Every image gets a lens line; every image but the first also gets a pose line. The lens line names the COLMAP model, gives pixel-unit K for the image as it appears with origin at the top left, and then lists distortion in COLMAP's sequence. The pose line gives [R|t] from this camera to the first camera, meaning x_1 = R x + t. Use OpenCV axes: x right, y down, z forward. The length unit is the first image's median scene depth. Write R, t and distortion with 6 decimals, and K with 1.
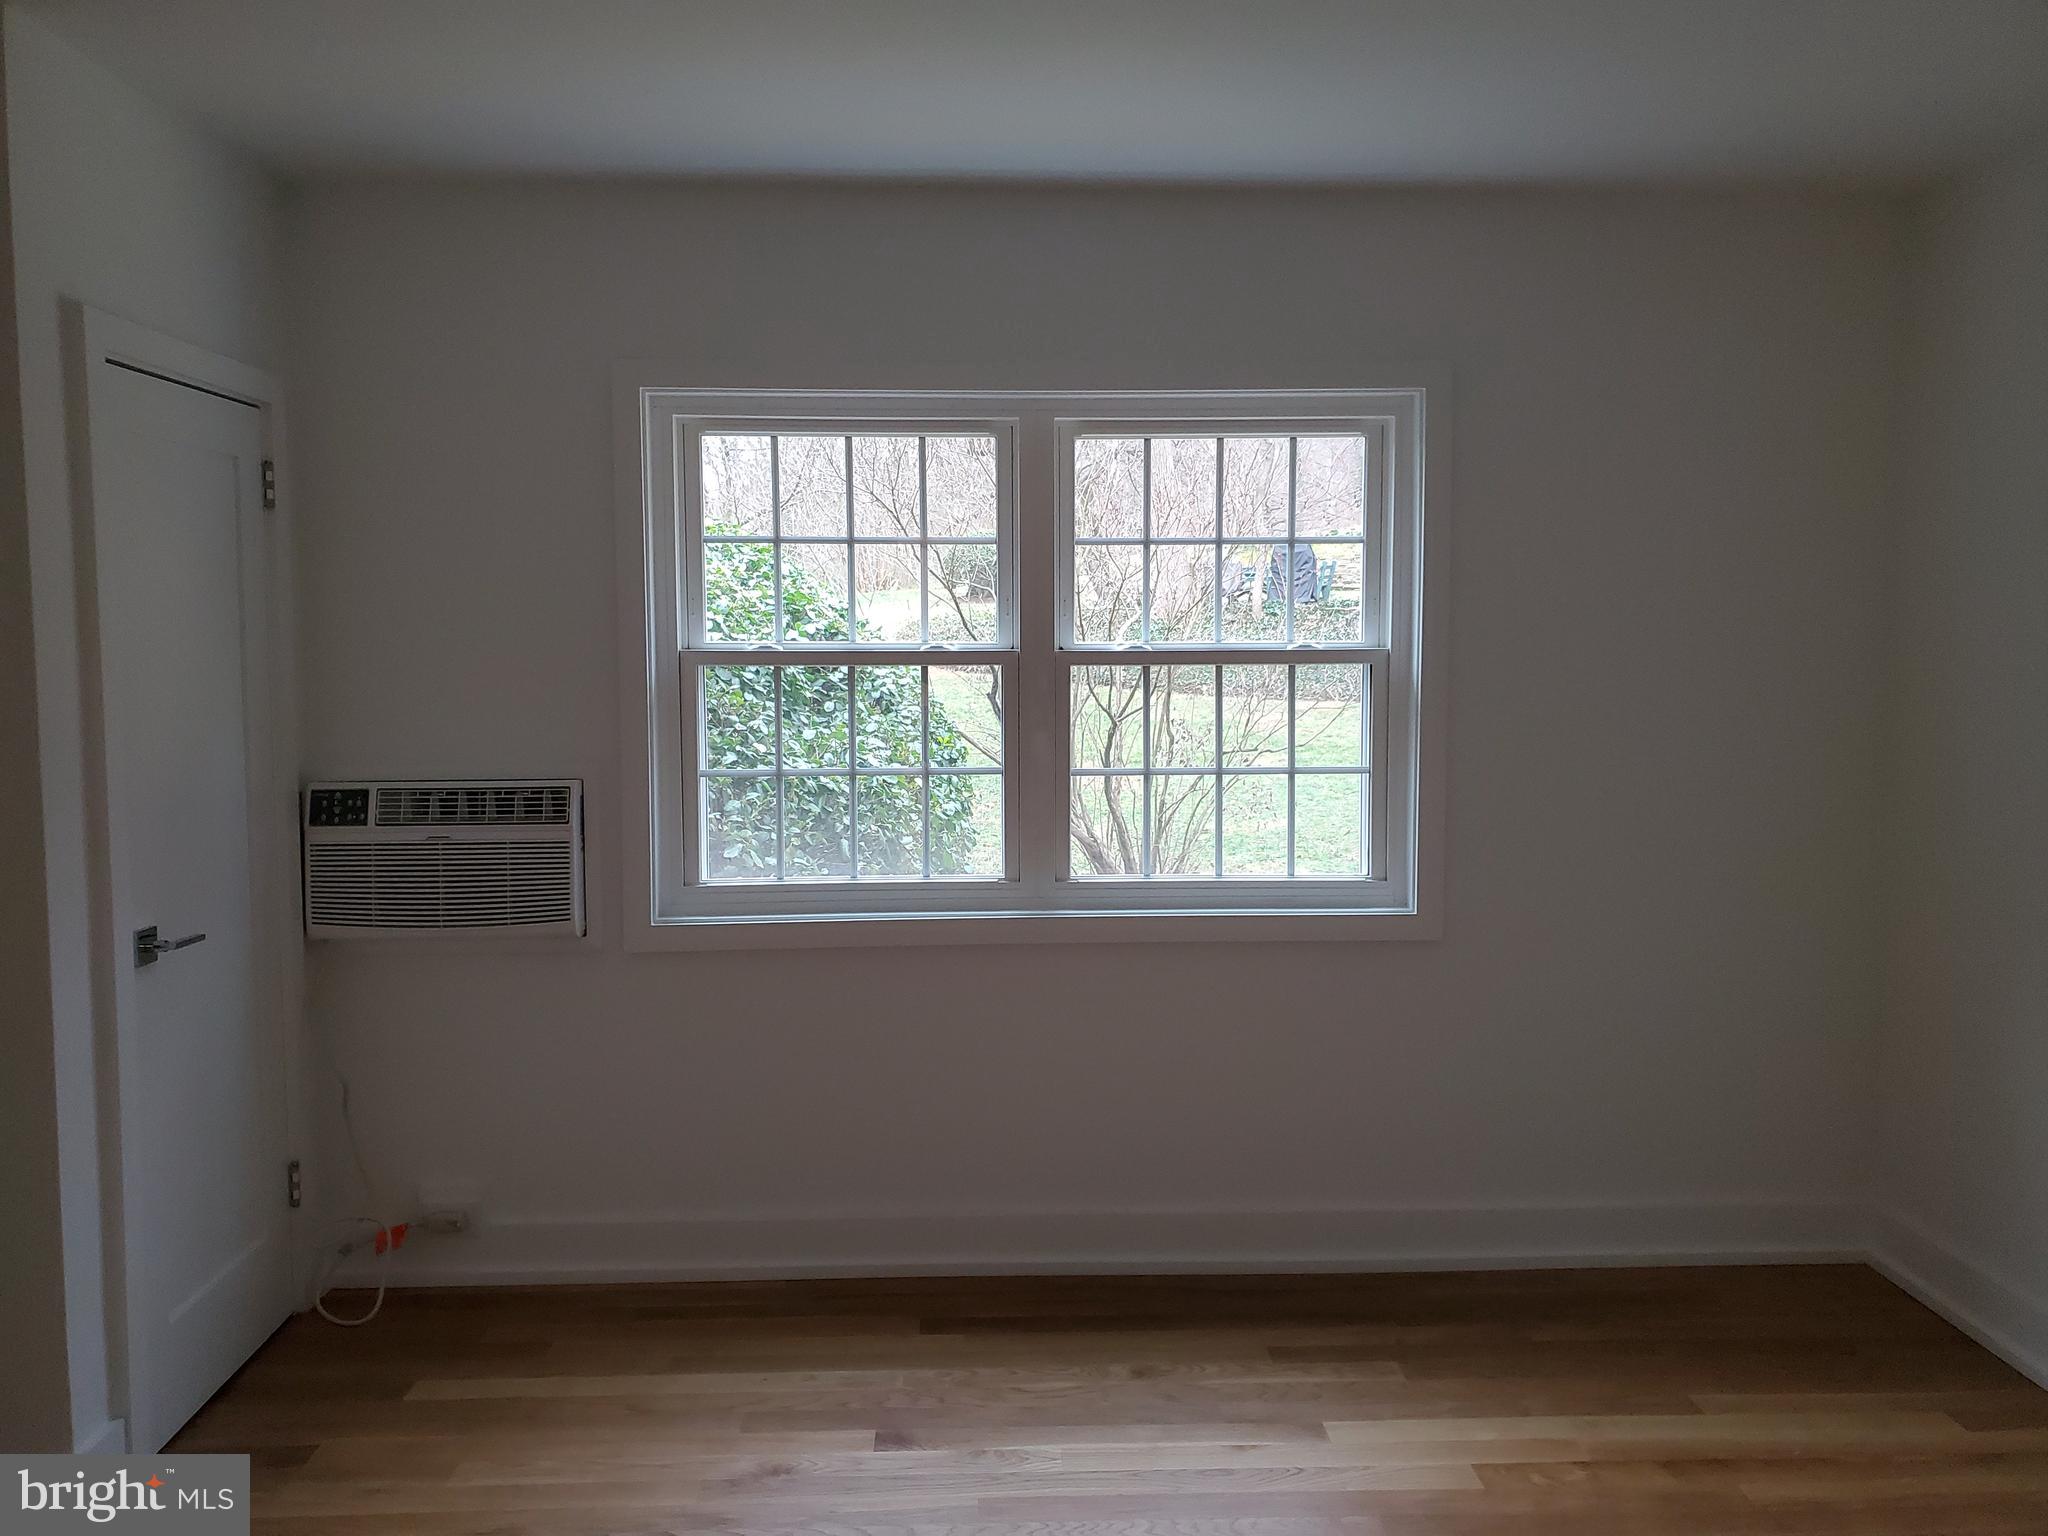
lens RADIAL K [[1630.3, 0, 1013.4], [0, 1630.3, 744.2], [0, 0, 1]] dist [0.079276, -0.131468]
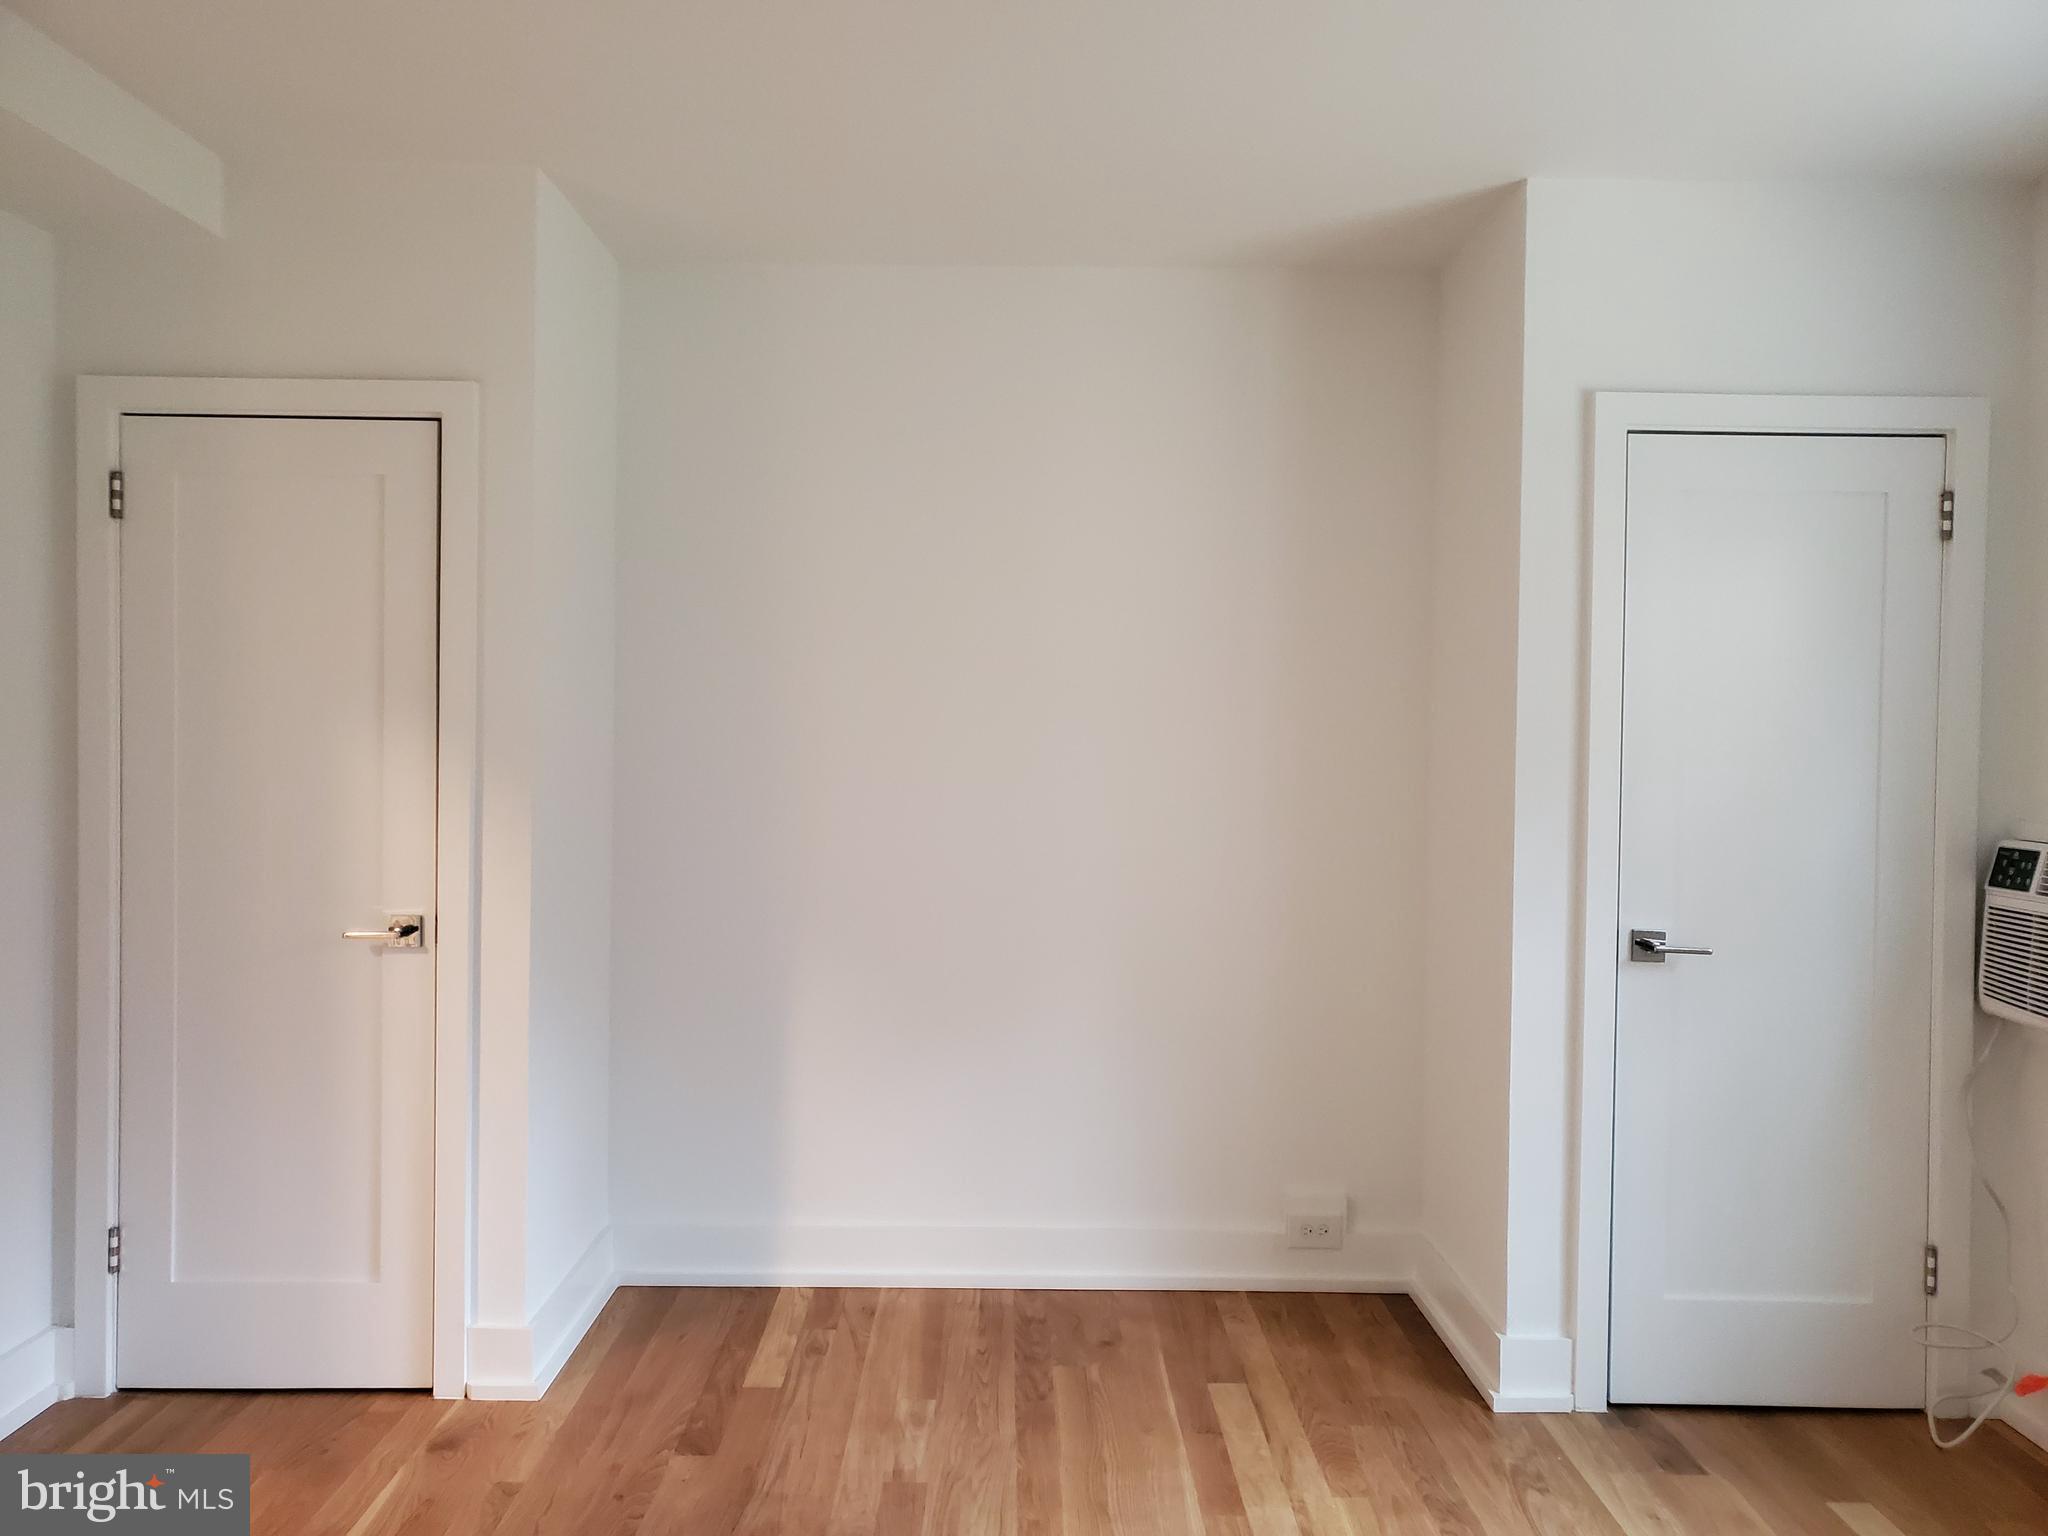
lens RADIAL K [[1630.3, 0, 1013.4], [0, 1630.3, 744.2], [0, 0, 1]] dist [0.079276, -0.131468]
pose [[-0.023220, 0.025346, -0.999409, 0.488874], [-0.087880, 0.995757, 0.027295, -0.005352], [0.995860, 0.088461, -0.020894, 0.478985]]
